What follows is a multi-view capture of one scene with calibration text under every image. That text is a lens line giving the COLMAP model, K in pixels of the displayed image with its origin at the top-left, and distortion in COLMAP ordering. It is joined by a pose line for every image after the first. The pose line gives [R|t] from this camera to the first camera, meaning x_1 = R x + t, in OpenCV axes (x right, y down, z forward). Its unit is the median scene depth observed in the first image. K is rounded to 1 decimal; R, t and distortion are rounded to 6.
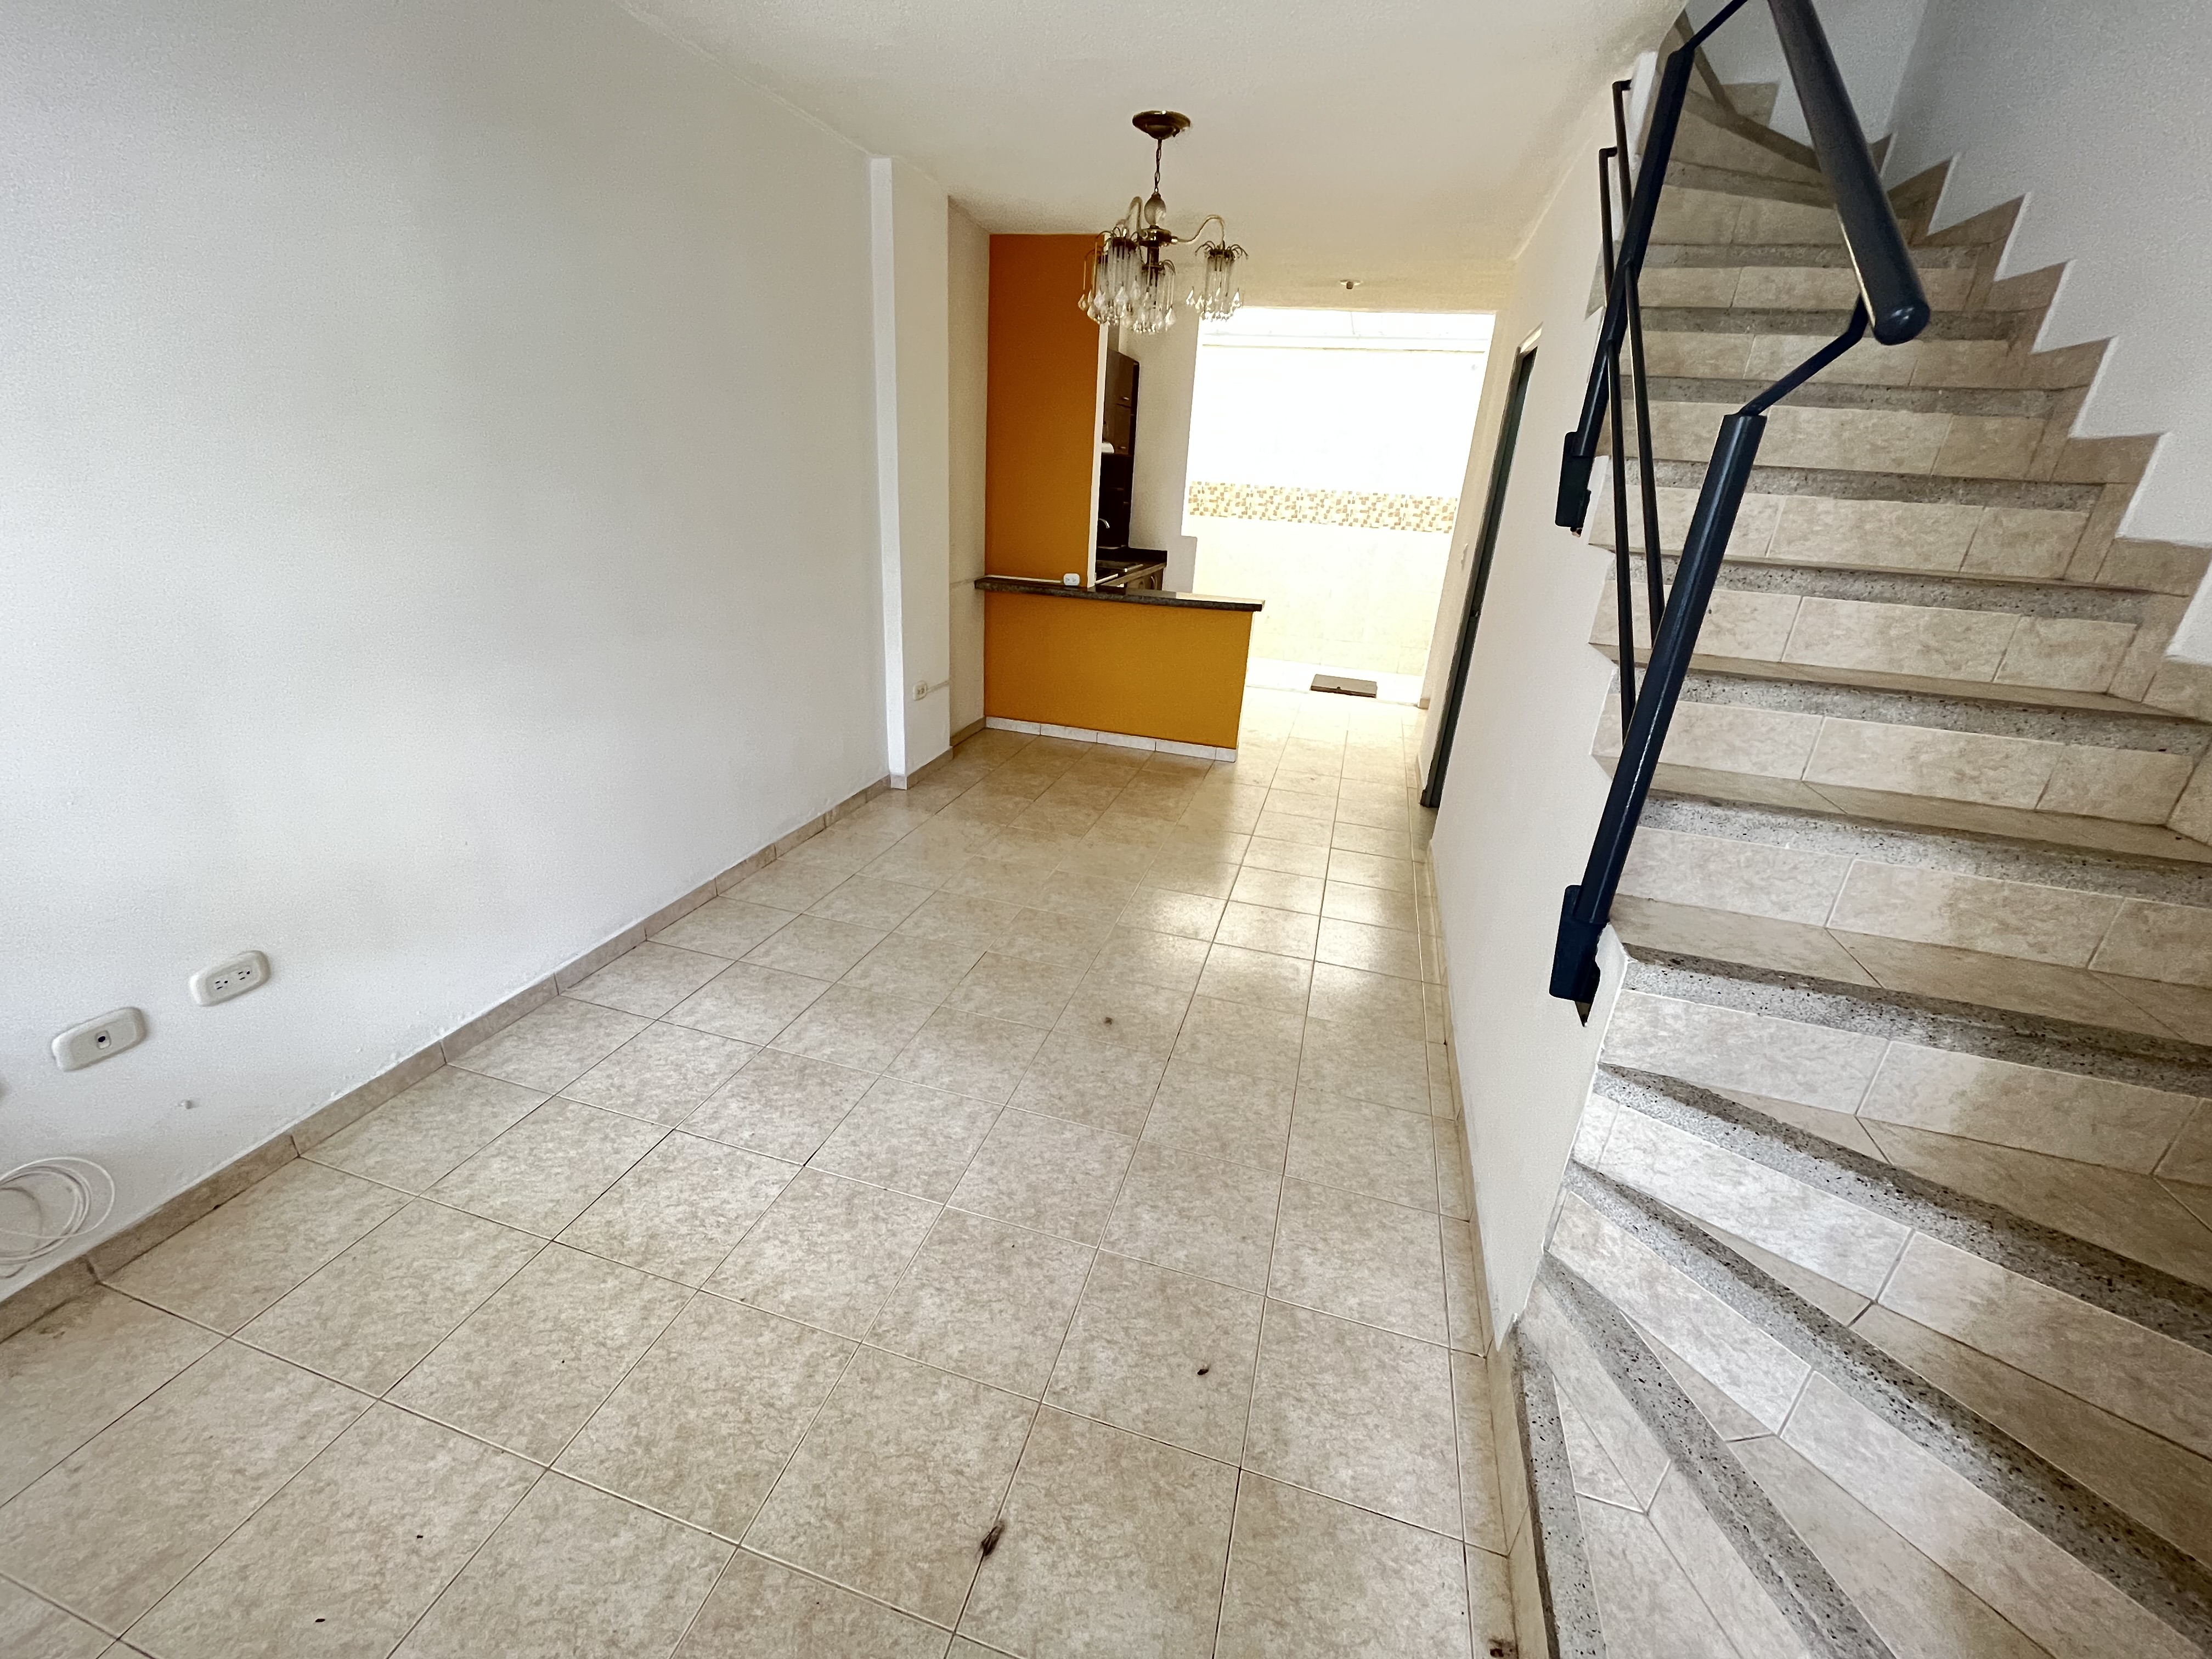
lens RADIAL K [[888.8, 0, 1098.1], [0, 888.8, 828.9], [0, 0, 1]] dist [-0.001093, 0.000893]
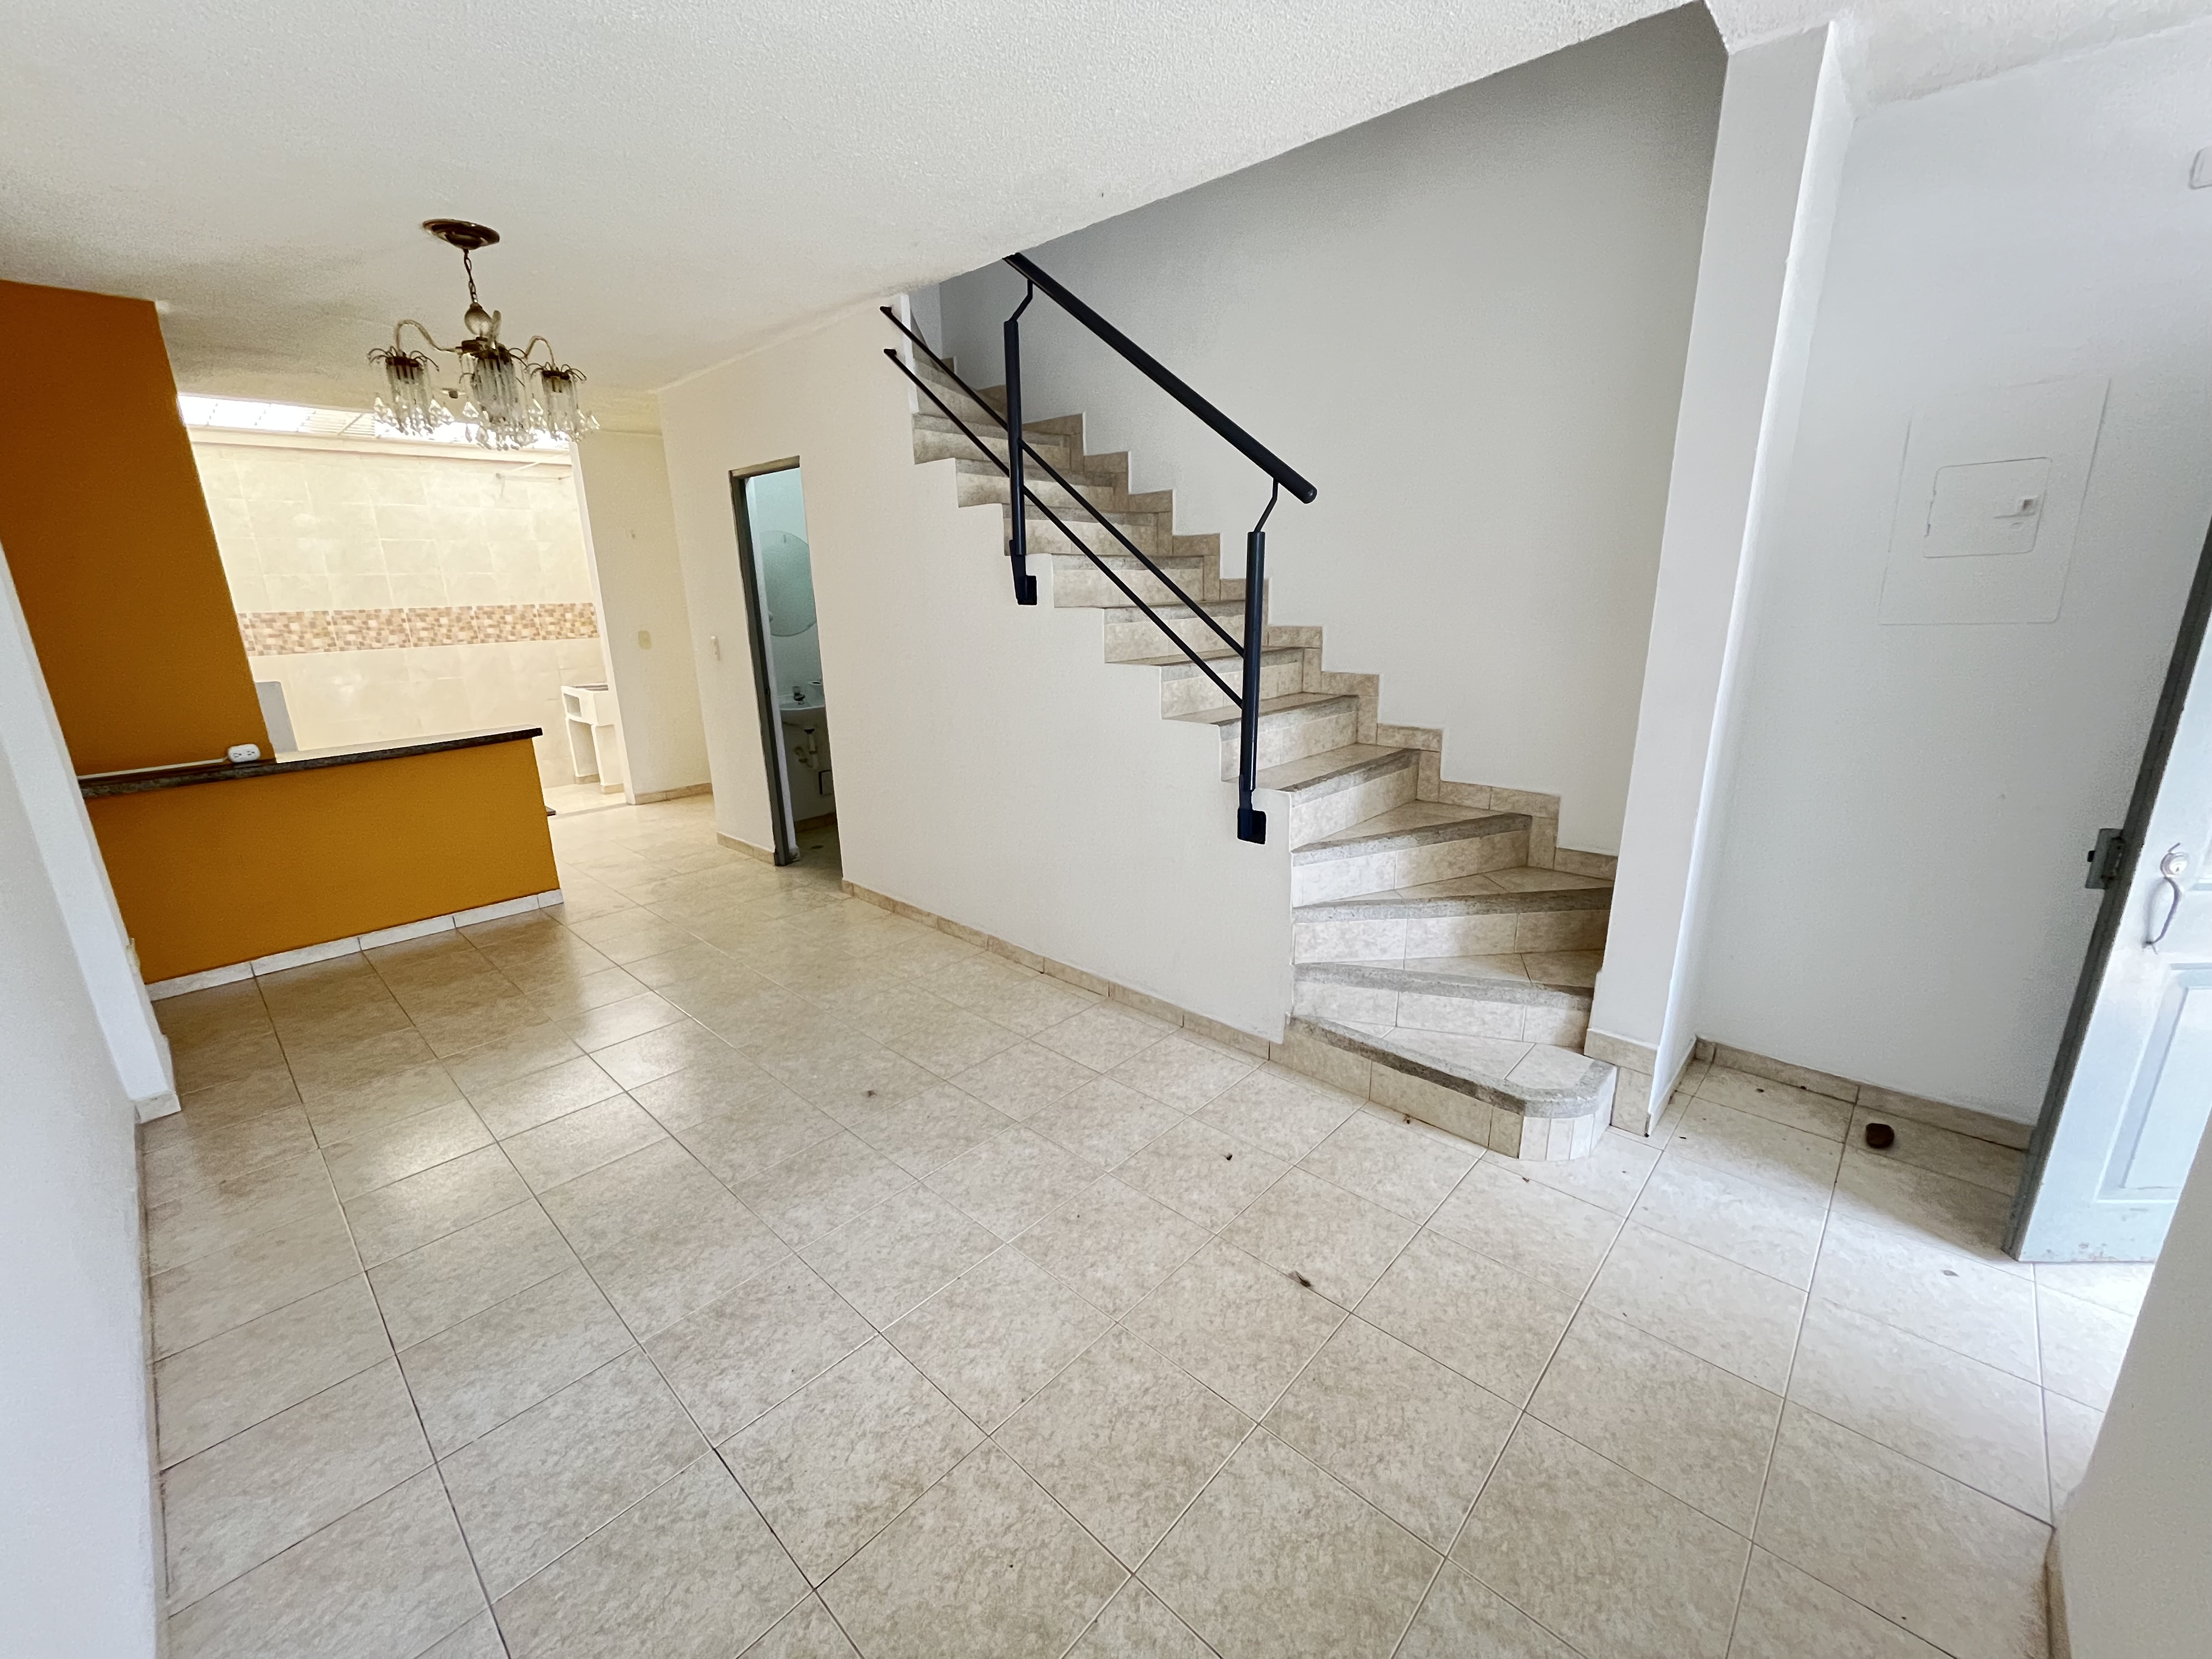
lens RADIAL K [[888.8, 0, 1092.4], [0, 888.8, 831.6], [0, 0, 1]] dist [-0.001093, 0.000893]
pose [[0.457115, -0.303941, 0.835863, -0.938608], [0.382110, 0.915756, 0.124025, -0.137287], [-0.803143, 0.262698, 0.534745, 0.223897]]
